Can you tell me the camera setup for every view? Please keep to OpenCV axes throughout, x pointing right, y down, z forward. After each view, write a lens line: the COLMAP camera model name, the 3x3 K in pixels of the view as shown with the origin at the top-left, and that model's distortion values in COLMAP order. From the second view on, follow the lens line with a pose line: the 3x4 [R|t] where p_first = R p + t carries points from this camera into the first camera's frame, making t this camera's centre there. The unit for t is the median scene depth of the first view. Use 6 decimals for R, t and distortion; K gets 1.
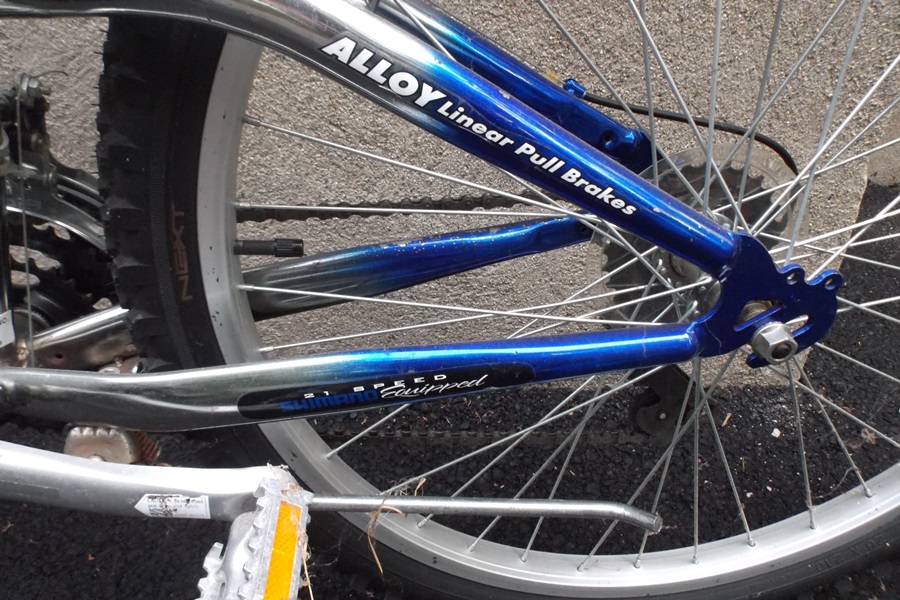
lens RADIAL K [[654.3, 0, 450.0], [0, 654.3, 300.0], [0, 0, 1]] dist [-0.010263, -0.004261]
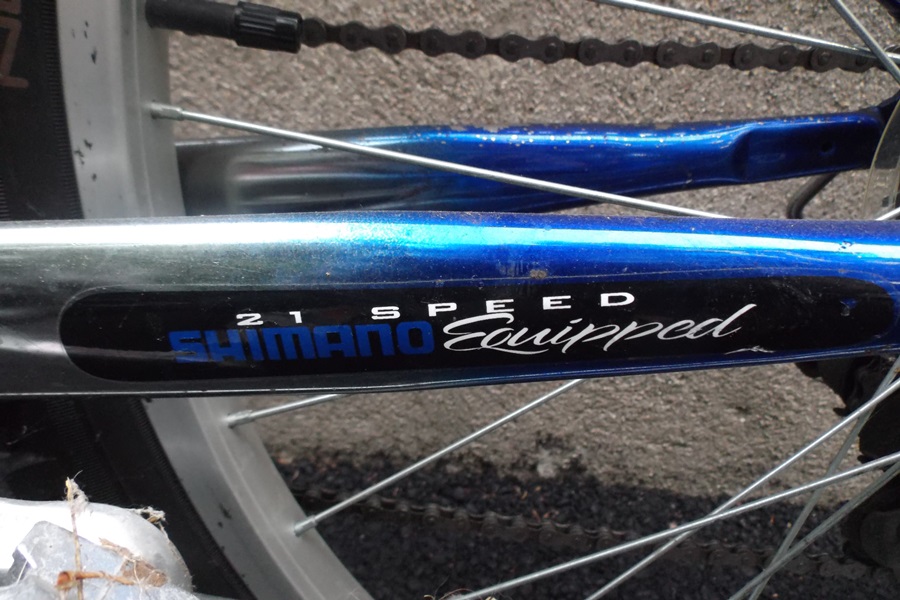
lens RADIAL K [[654.3, 0, 450.0], [0, 654.3, 300.0], [0, 0, 1]] dist [-0.010263, -0.004261]
pose [[0.993688, 0.102783, -0.044943, -0.048749], [-0.109006, 0.979314, -0.170477, 0.103318], [0.026491, 0.174300, 0.984336, 0.354750]]
